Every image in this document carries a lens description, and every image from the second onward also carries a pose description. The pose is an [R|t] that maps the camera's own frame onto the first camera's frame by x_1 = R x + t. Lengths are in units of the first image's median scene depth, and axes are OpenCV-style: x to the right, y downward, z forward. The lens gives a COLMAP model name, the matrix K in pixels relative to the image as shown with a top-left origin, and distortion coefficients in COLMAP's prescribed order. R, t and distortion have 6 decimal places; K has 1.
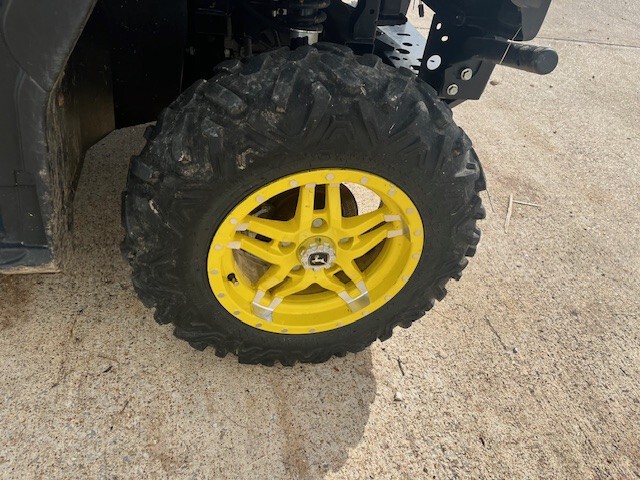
lens RADIAL K [[484.3, 0, 327.9], [0, 484.3, 239.3], [0, 0, 1]] dist [0.066848, -0.082293]
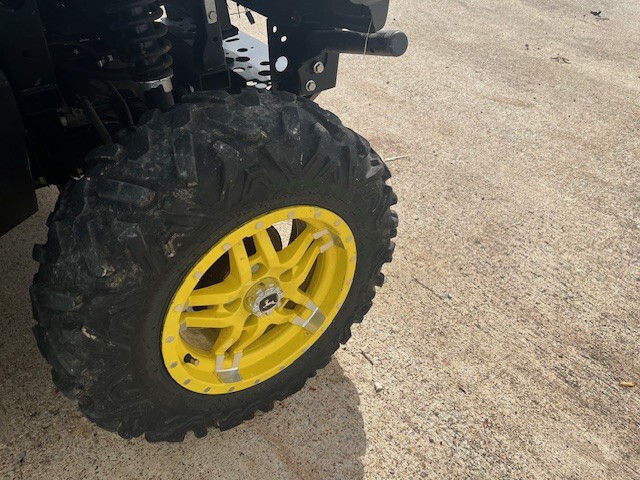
lens RADIAL K [[484.3, 0, 327.9], [0, 484.3, 239.3], [0, 0, 1]] dist [0.066848, -0.082293]
pose [[0.894815, -0.377082, 0.238986, -0.089854], [0.366754, 0.926138, 0.088090, -0.109009], [-0.254552, 0.008825, 0.967019, 0.025527]]
